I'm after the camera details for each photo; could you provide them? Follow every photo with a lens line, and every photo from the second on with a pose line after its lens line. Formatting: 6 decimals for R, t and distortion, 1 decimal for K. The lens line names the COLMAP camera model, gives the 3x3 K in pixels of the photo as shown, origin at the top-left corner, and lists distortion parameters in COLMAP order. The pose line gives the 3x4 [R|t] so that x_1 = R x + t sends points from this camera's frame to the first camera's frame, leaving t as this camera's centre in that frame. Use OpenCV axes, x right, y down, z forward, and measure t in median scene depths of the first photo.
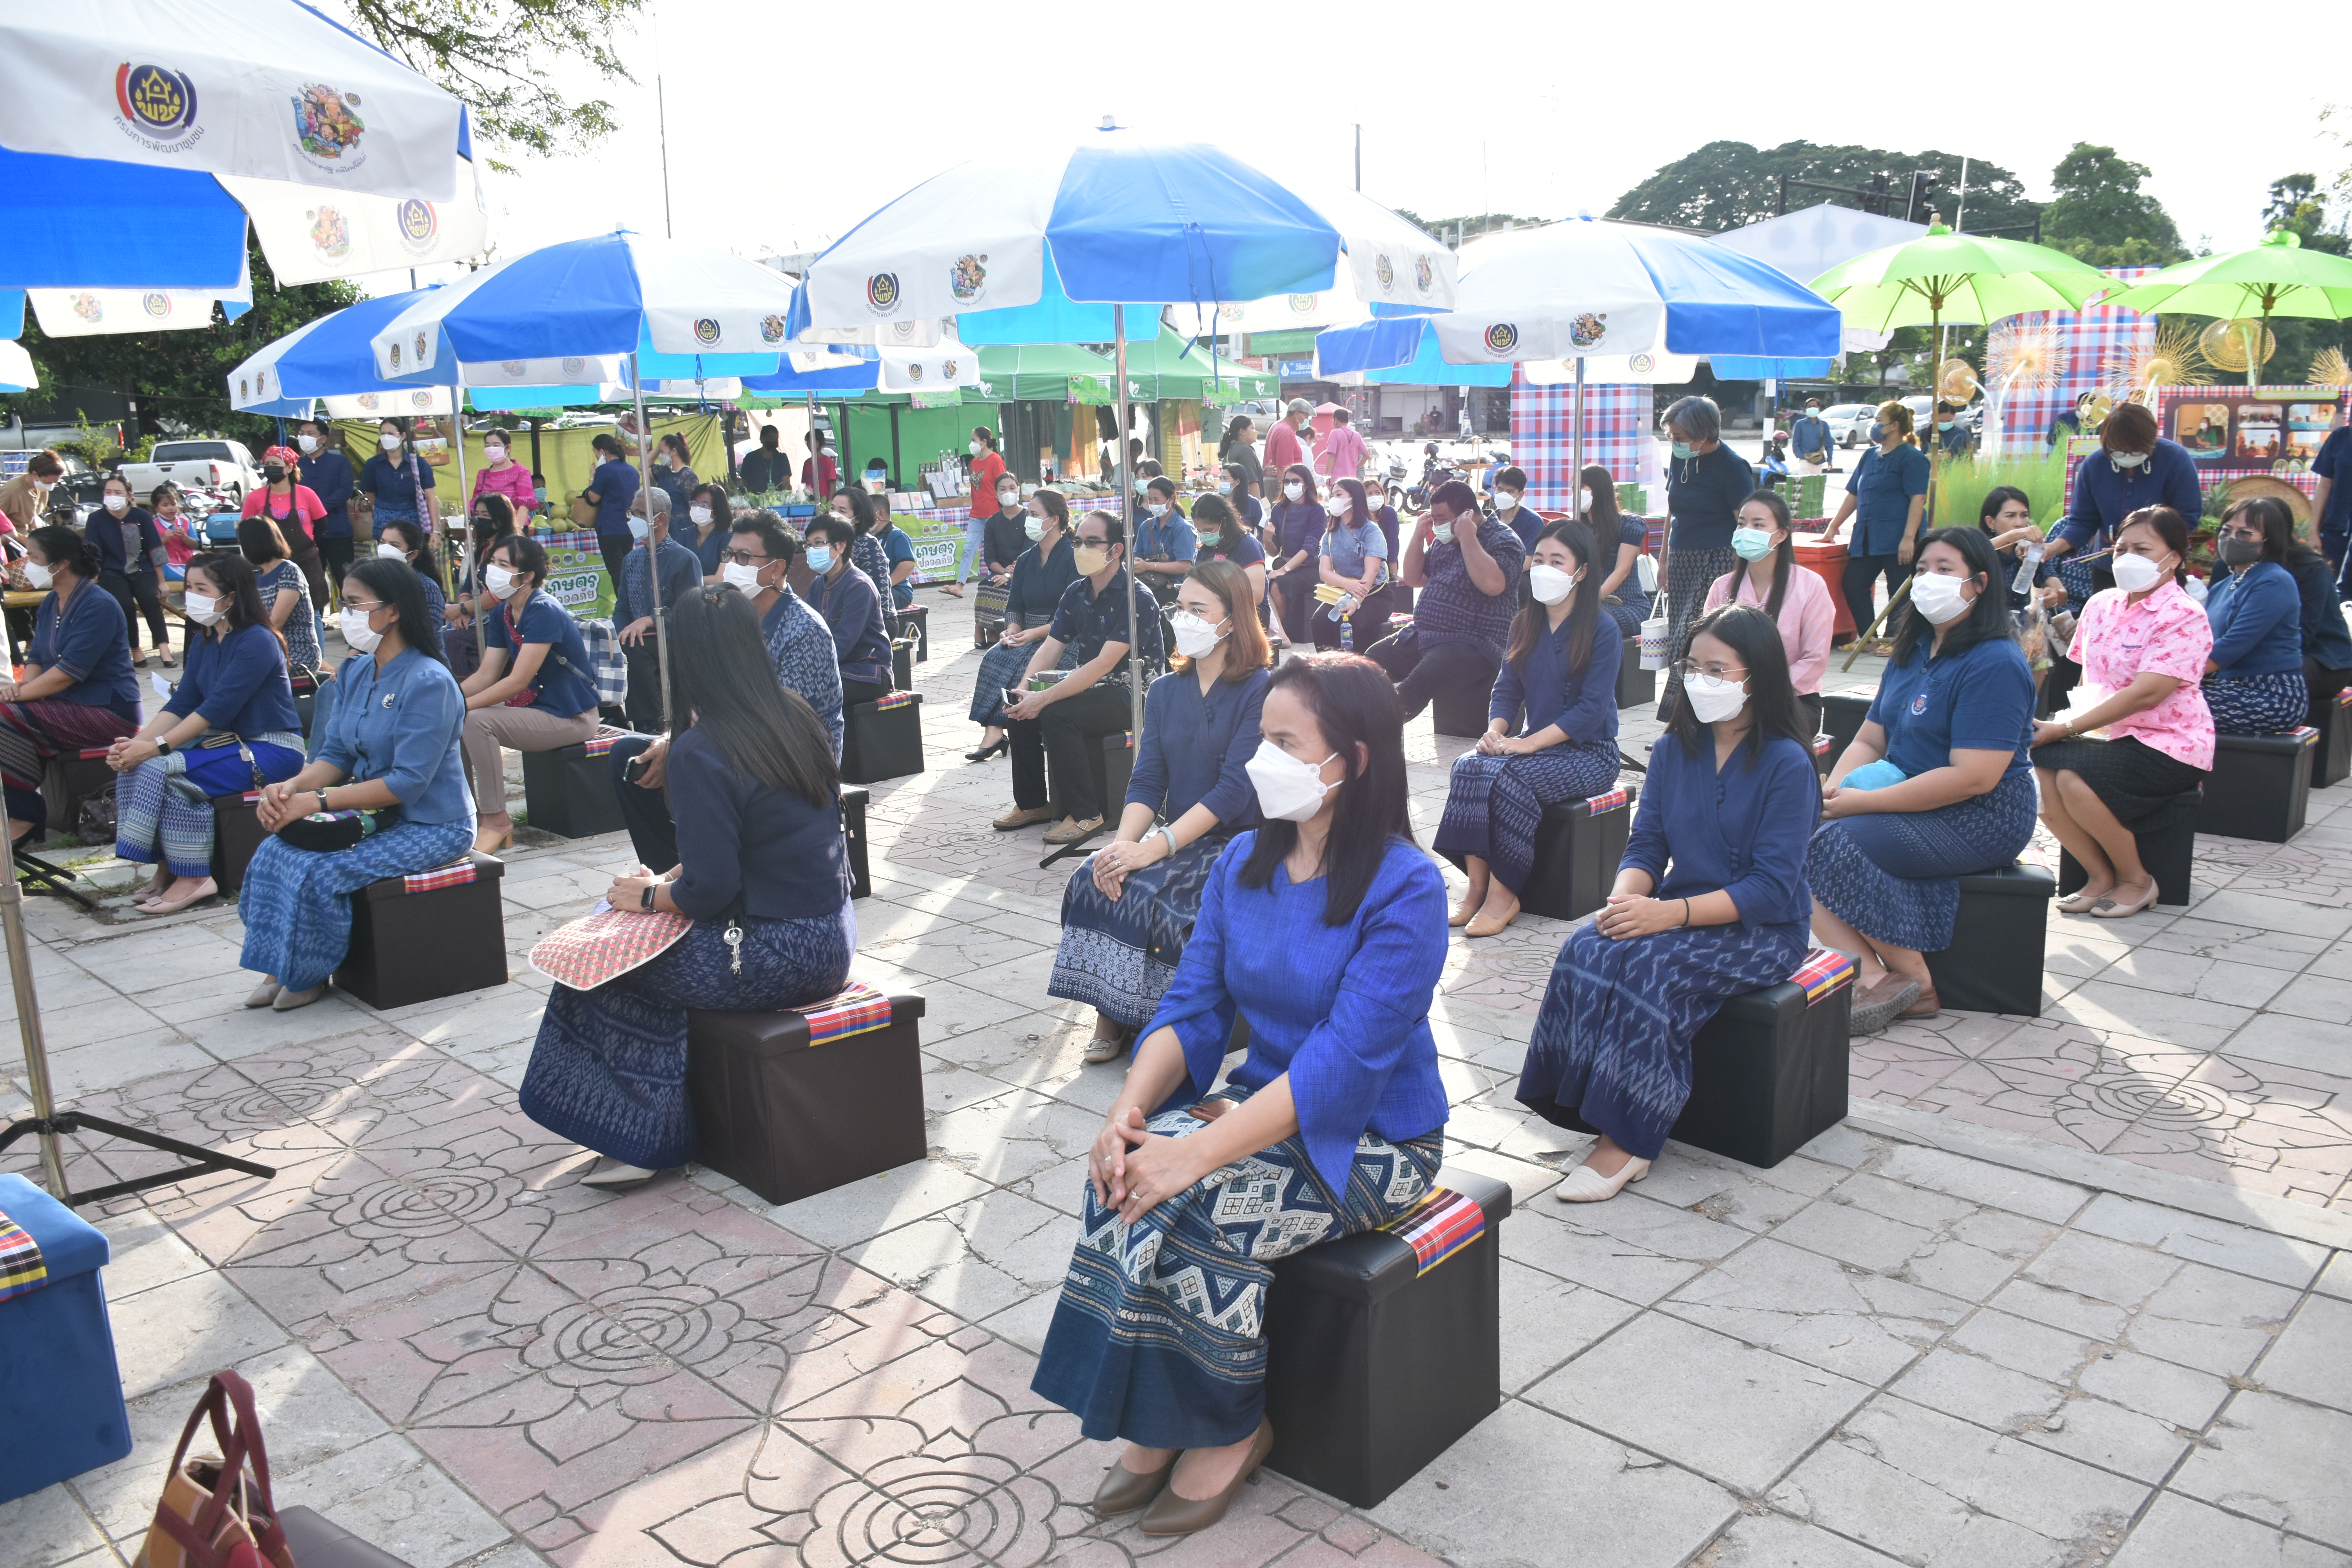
lens RADIAL K [[1843.8, 0, 1176.0], [0, 1843.8, 784.0], [0, 0, 1]] dist [0.006648, -0.078199]
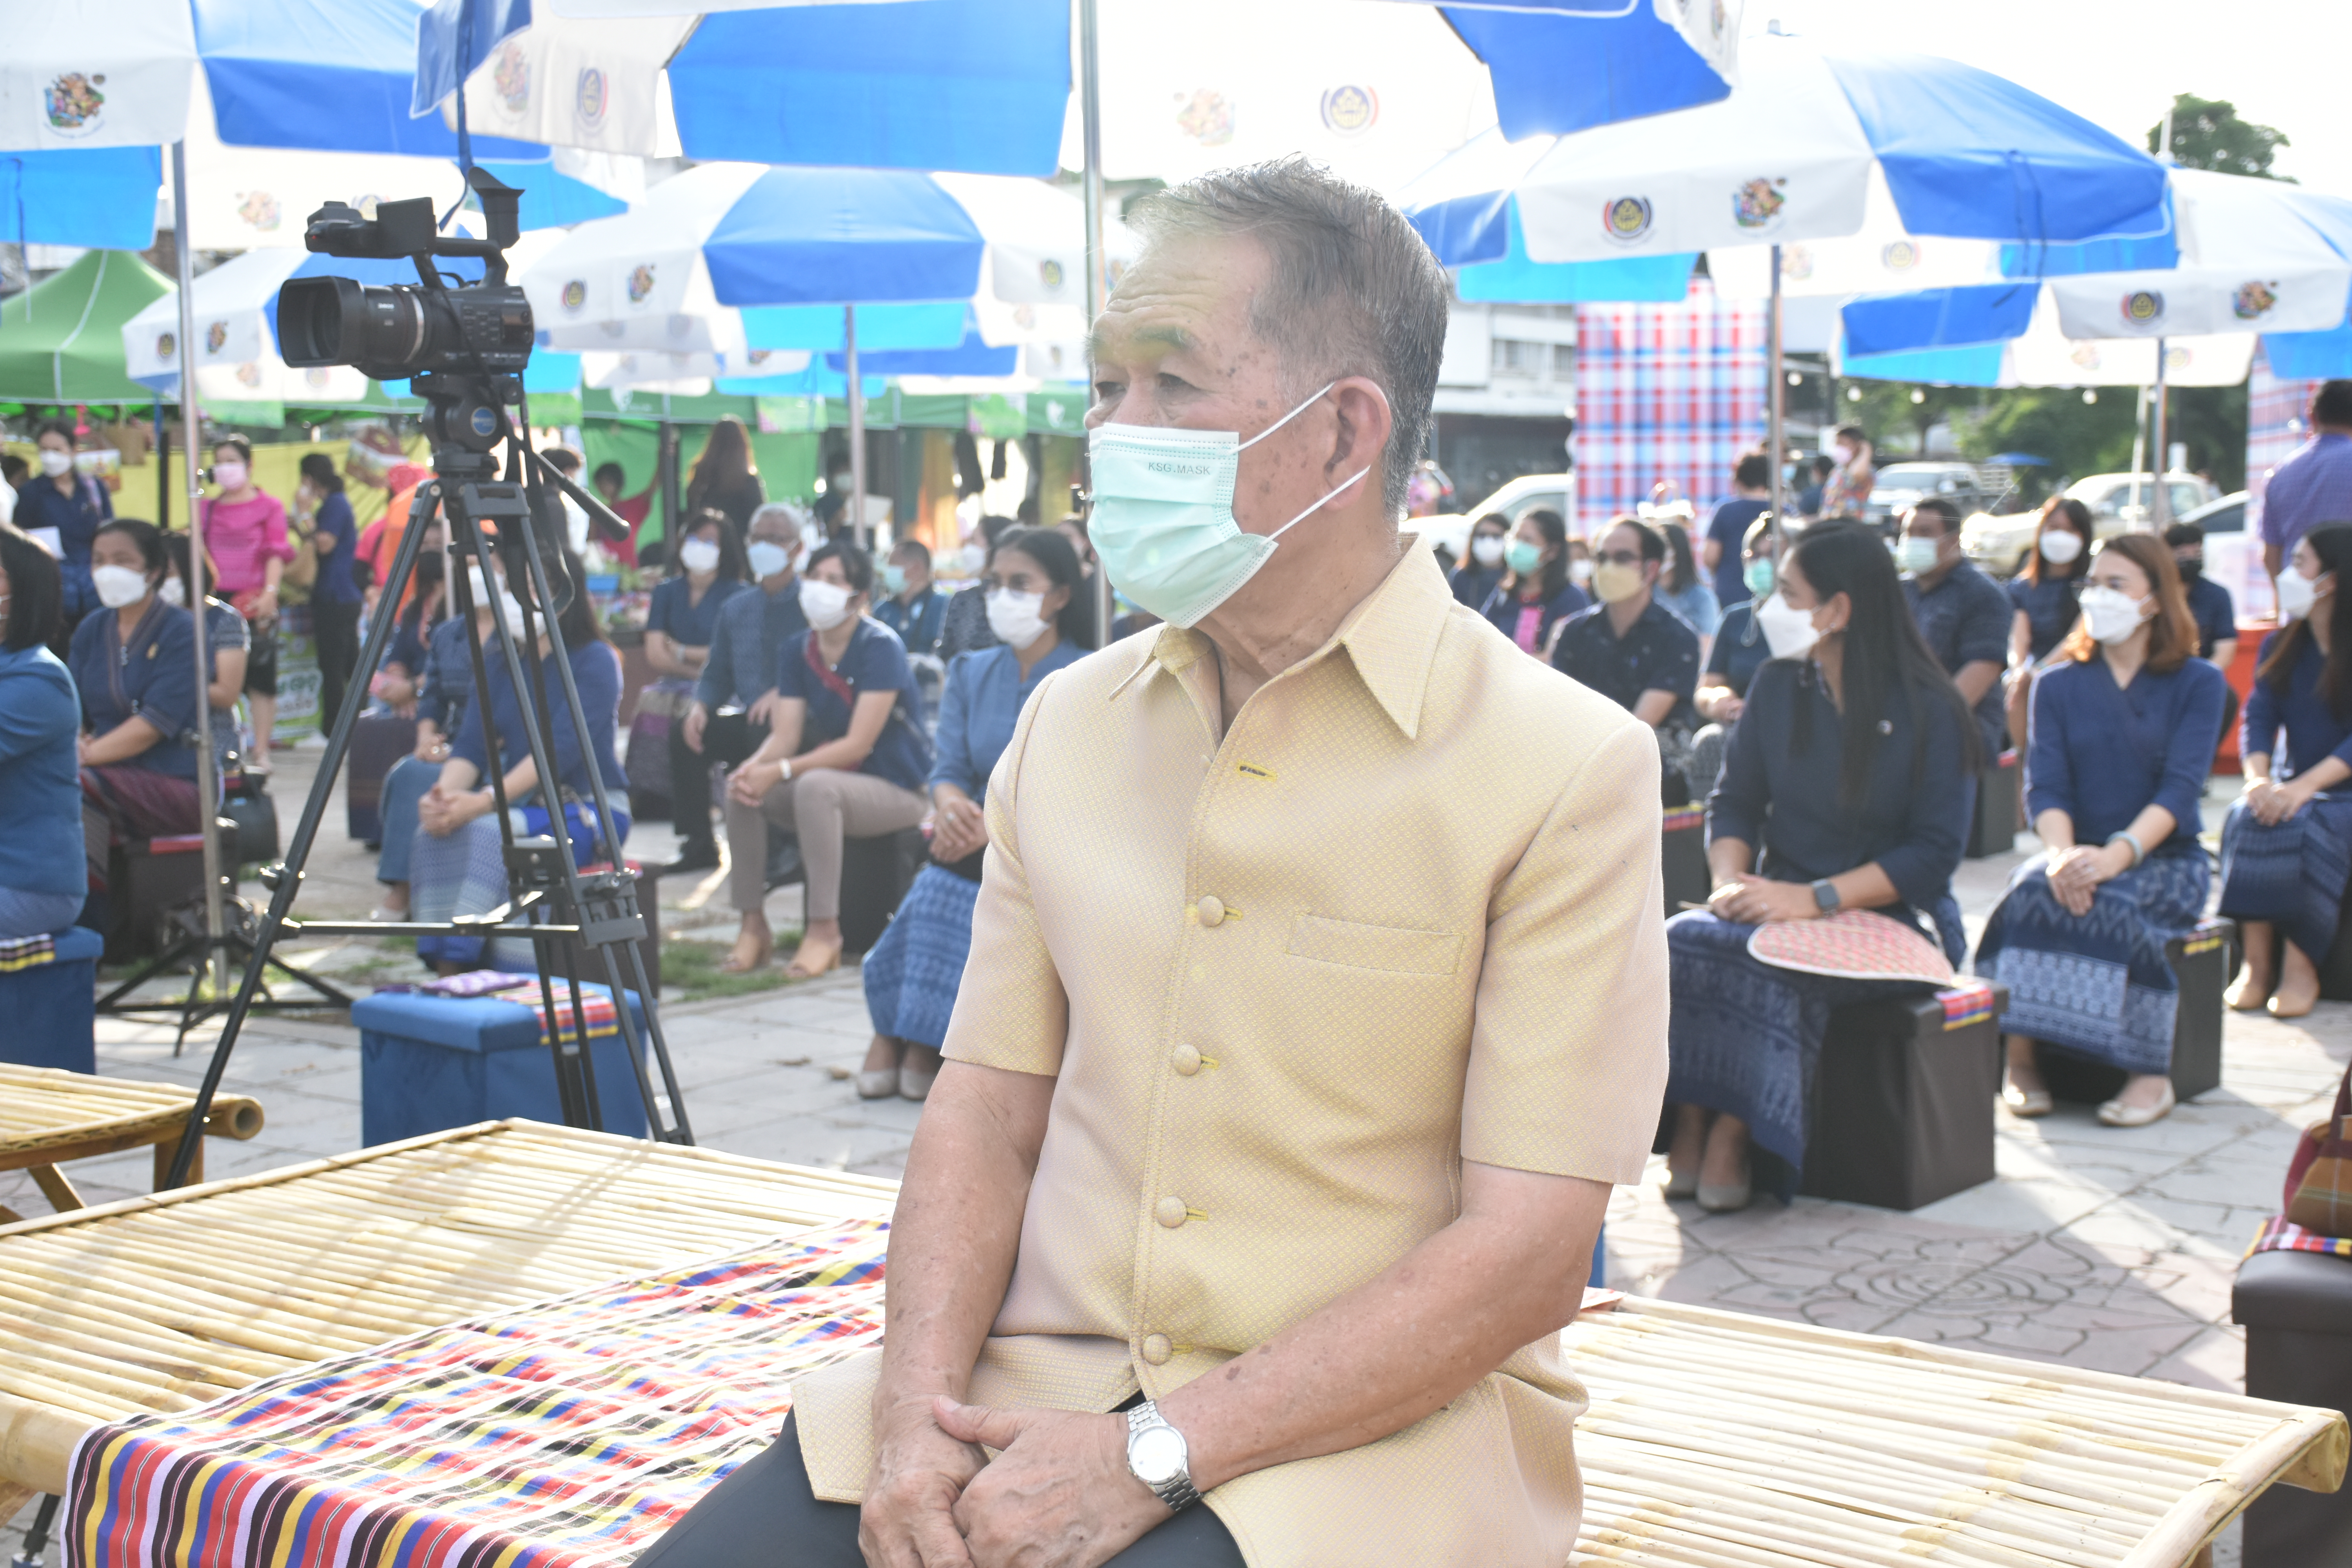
lens RADIAL K [[3156.0, 0, 1176.0], [0, 3156.0, 784.0], [0, 0, 1]] dist [0.015133, 0.014633]
pose [[0.987796, 0.004348, 0.155695, -0.603331], [0.012415, 0.994232, -0.106533, 0.137330], [-0.155261, 0.107166, 0.982044, -0.340774]]
